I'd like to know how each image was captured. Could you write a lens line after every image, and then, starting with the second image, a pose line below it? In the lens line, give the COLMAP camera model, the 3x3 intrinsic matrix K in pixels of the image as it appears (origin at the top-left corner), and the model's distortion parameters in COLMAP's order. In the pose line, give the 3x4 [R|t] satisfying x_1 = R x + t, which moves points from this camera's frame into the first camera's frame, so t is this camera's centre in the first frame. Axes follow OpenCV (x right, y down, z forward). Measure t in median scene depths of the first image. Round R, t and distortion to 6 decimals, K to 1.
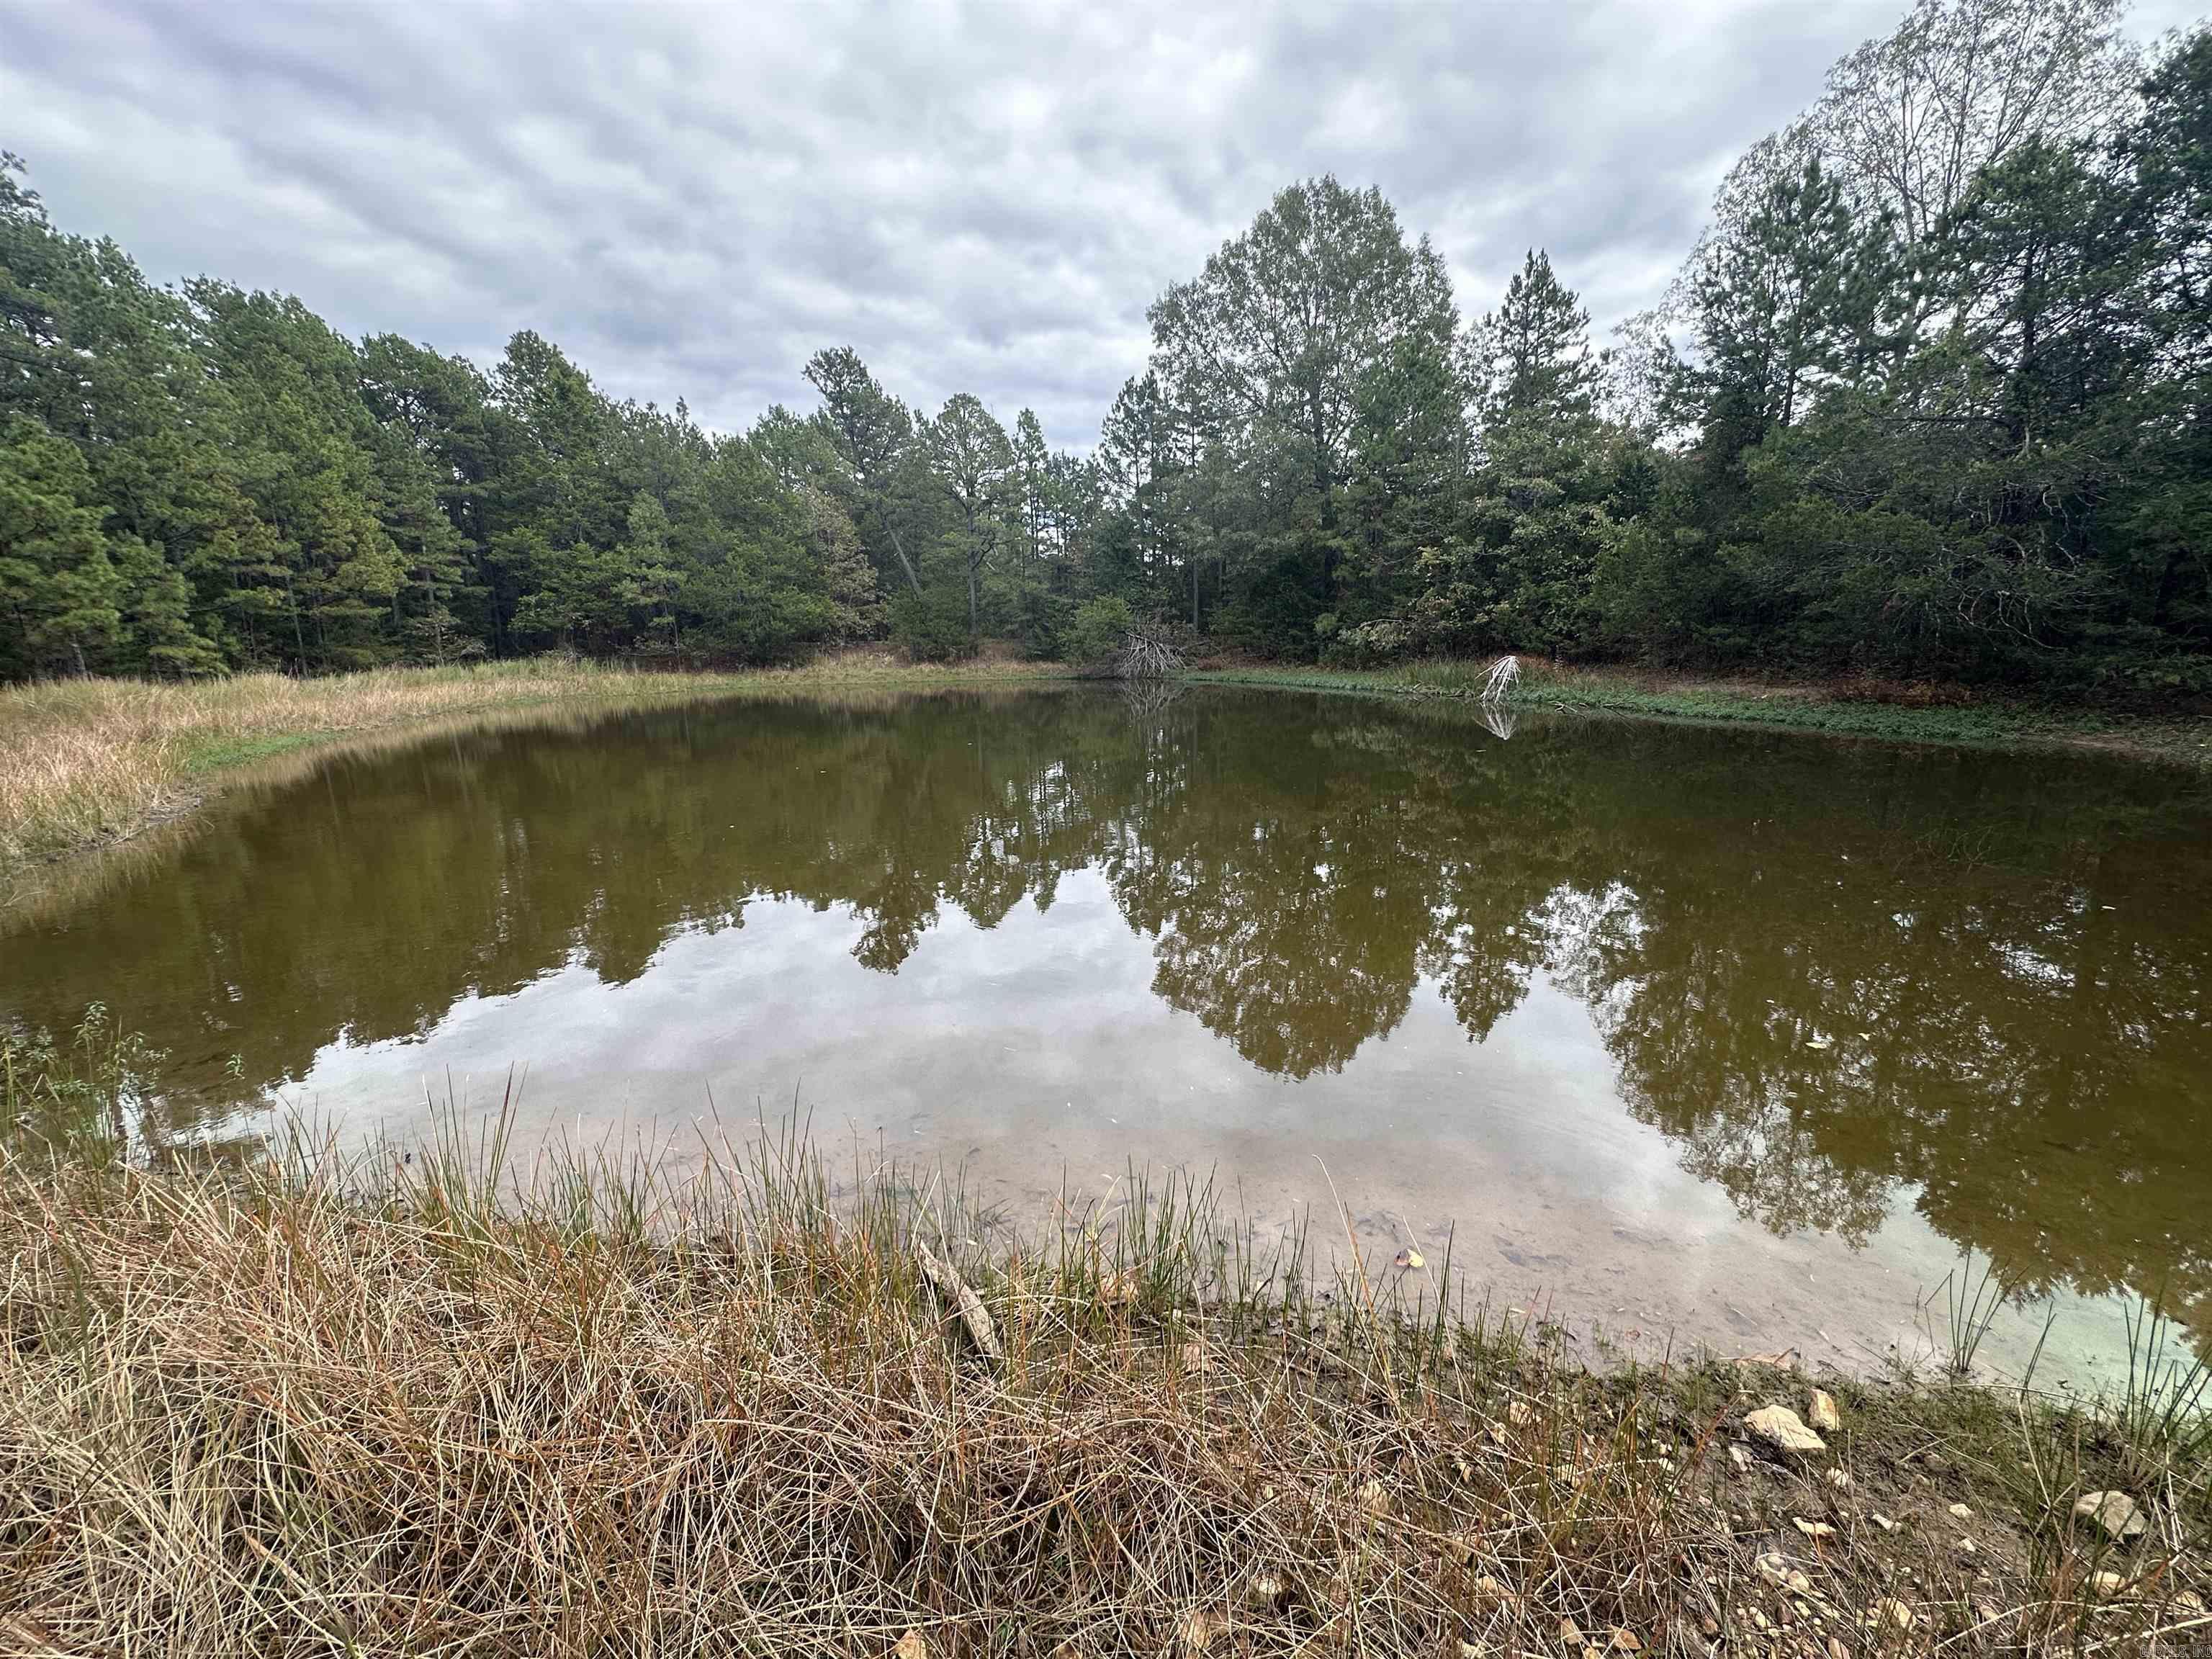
lens RADIAL K [[894.0, 0, 1097.5], [0, 894.0, 827.9], [0, 0, 1]] dist [-0.003464, 0.000900]
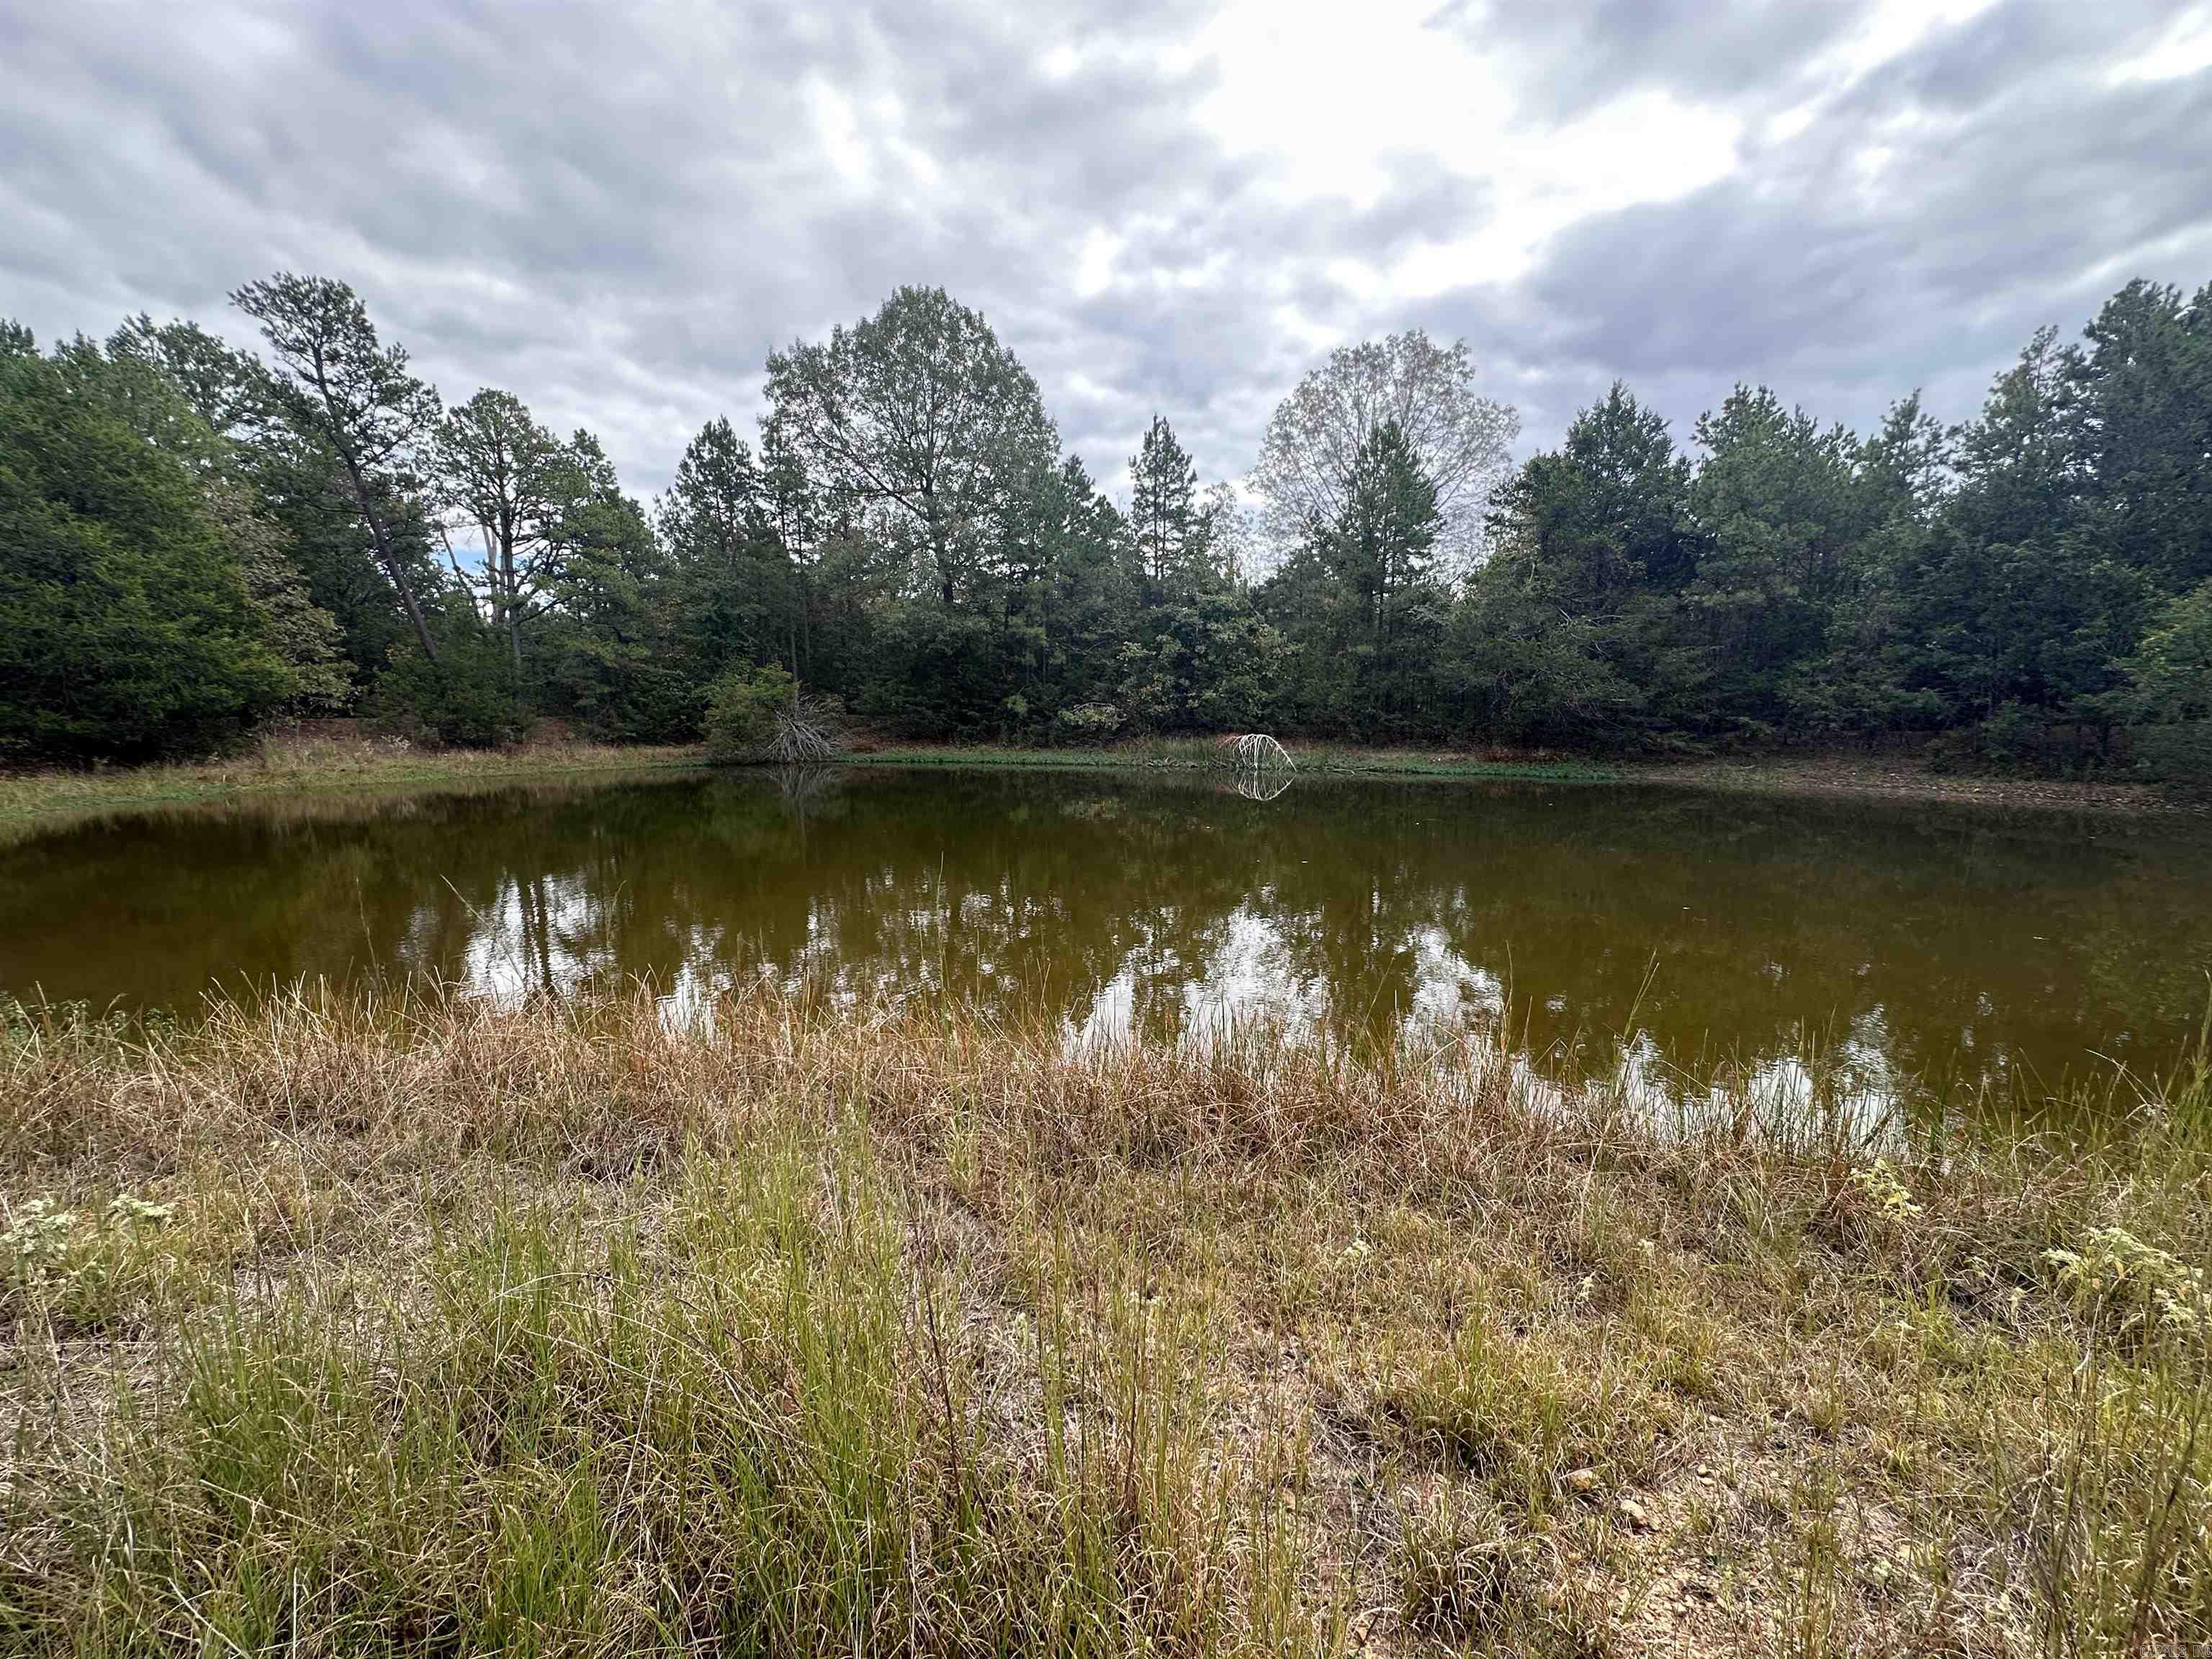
lens RADIAL K [[894.0, 0, 1089.7], [0, 894.0, 840.6], [0, 0, 1]] dist [-0.003464, 0.000900]
pose [[0.696909, -0.091880, 0.711249, -0.514905], [0.141587, 0.989866, -0.010860, -0.051796], [-0.703044, 0.108272, 0.702856, 0.240072]]
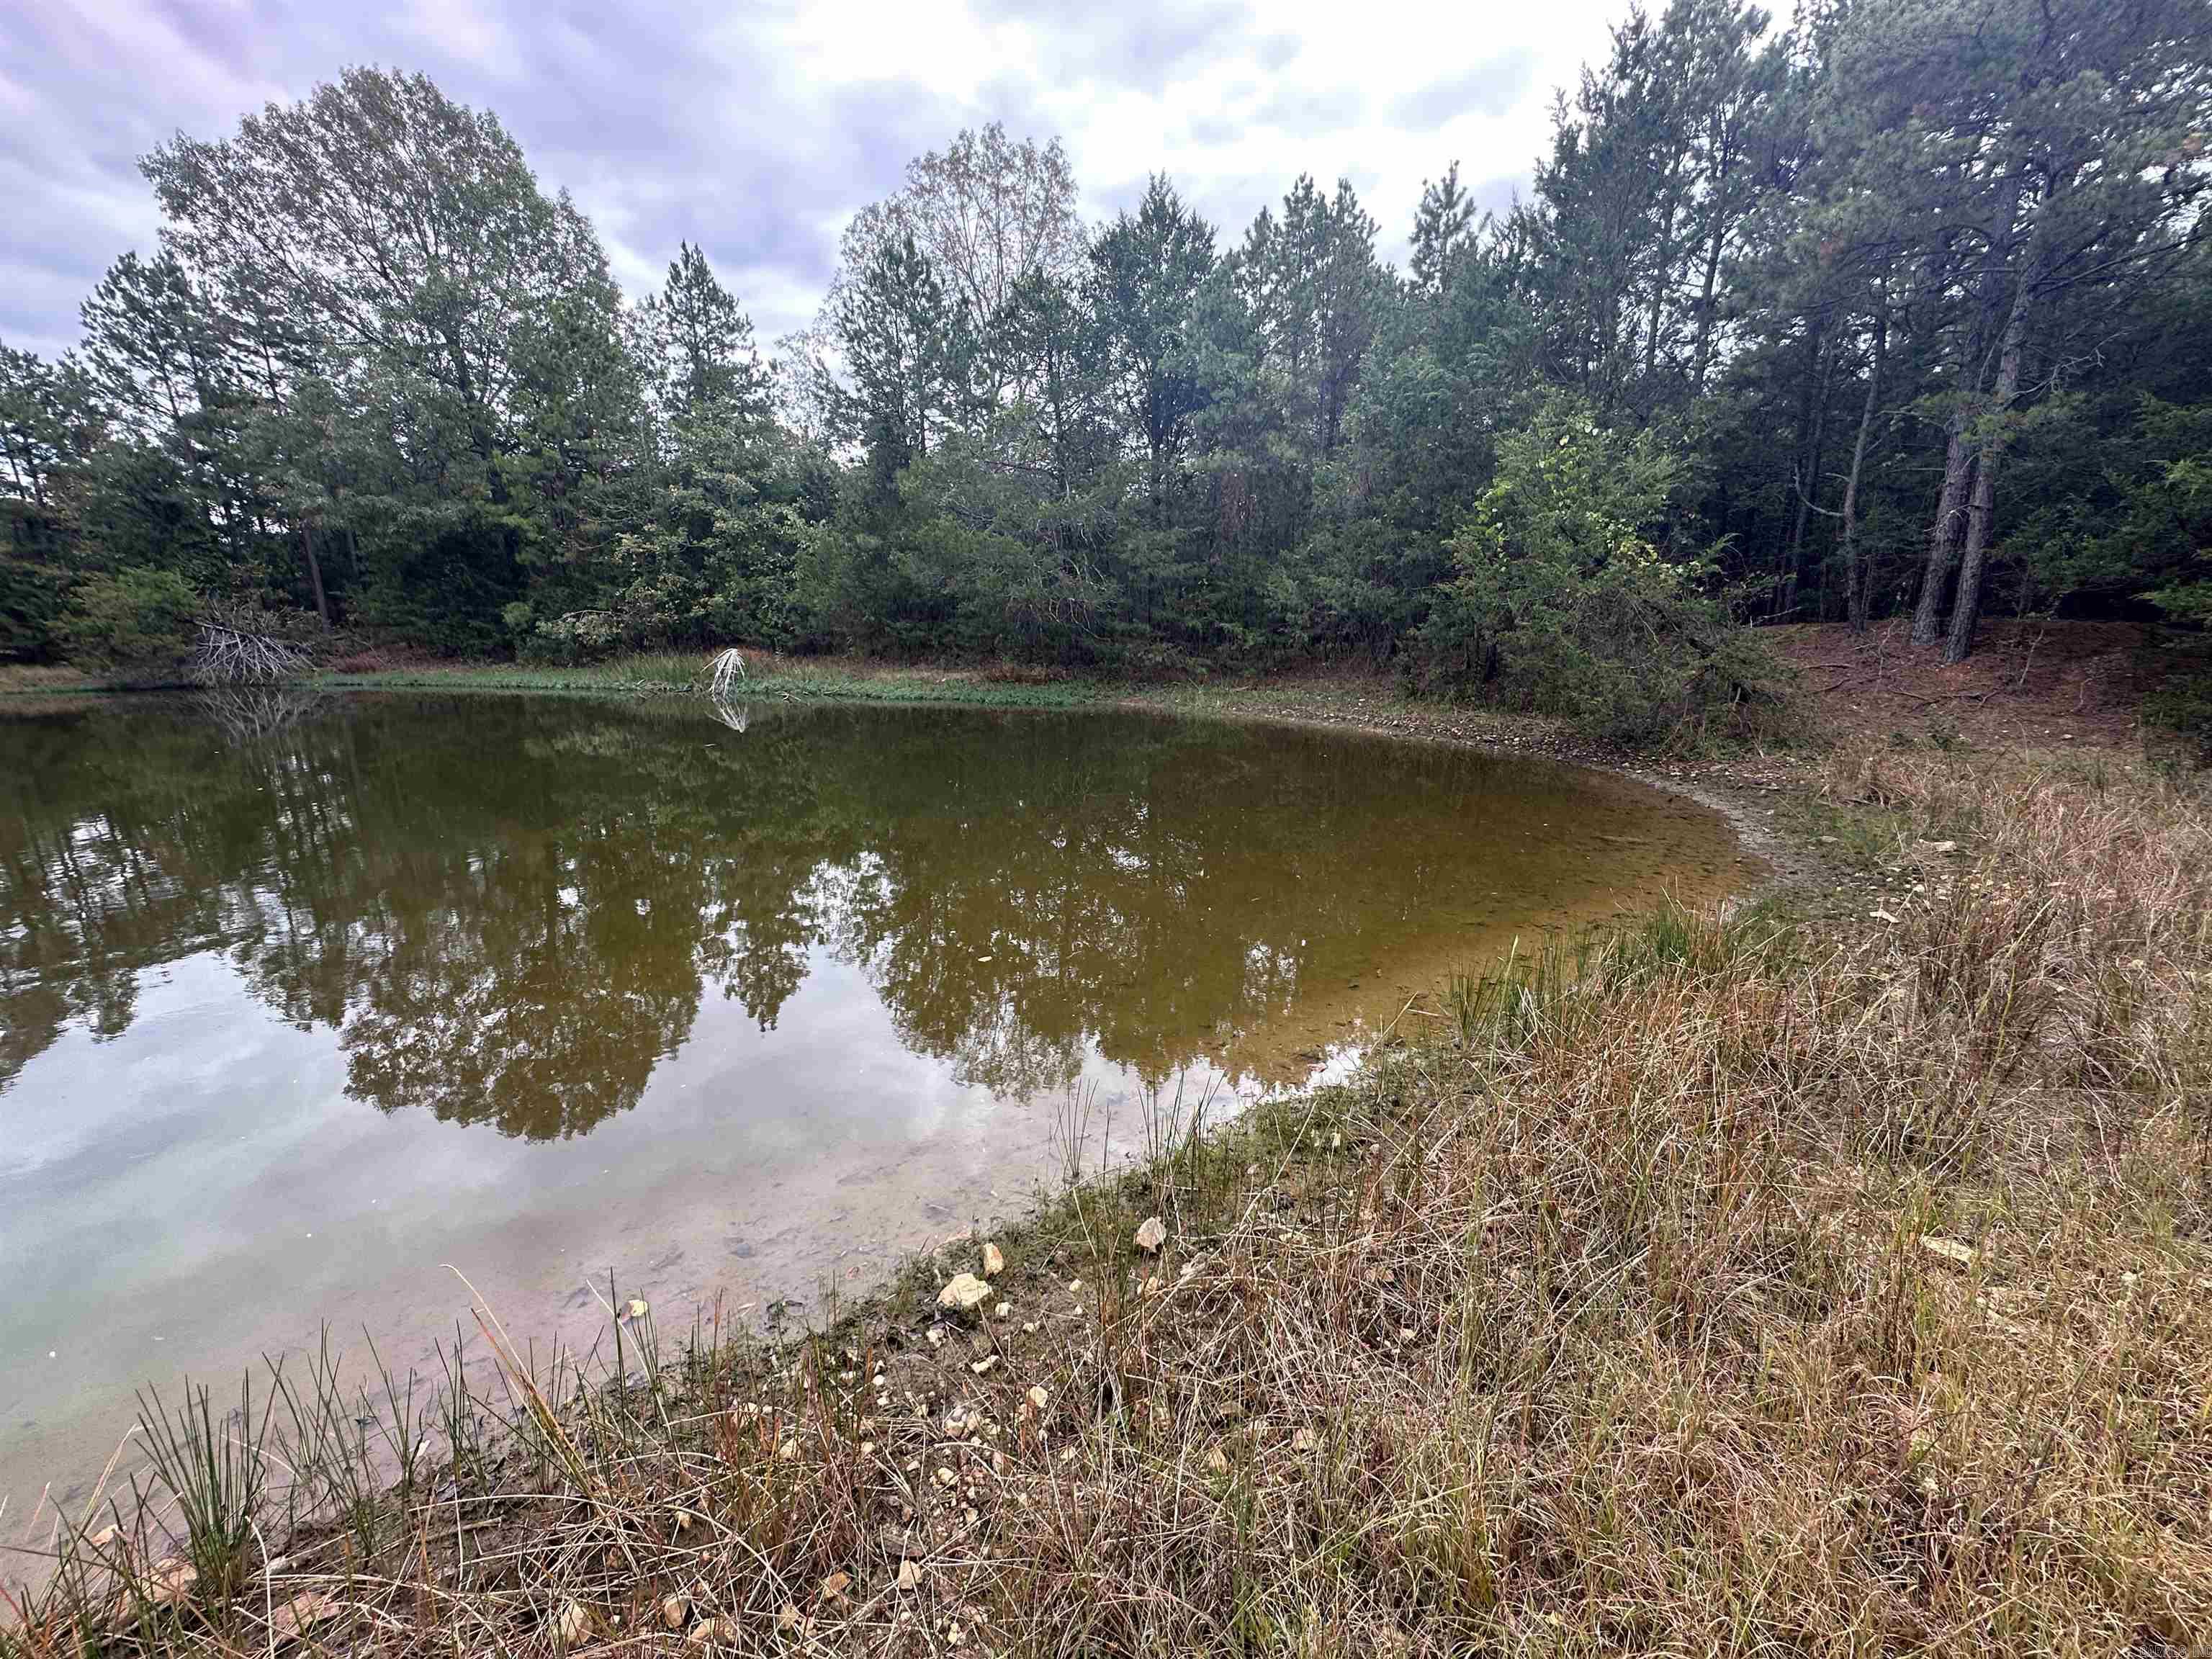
lens RADIAL K [[894.0, 0, 1110.2], [0, 894.0, 826.7], [0, 0, 1]] dist [-0.003464, 0.000900]
pose [[0.690477, -0.149927, 0.707647, 0.010738], [0.146484, 0.986997, 0.066181, 0.001248], [-0.708367, 0.057963, 0.703460, -0.000027]]
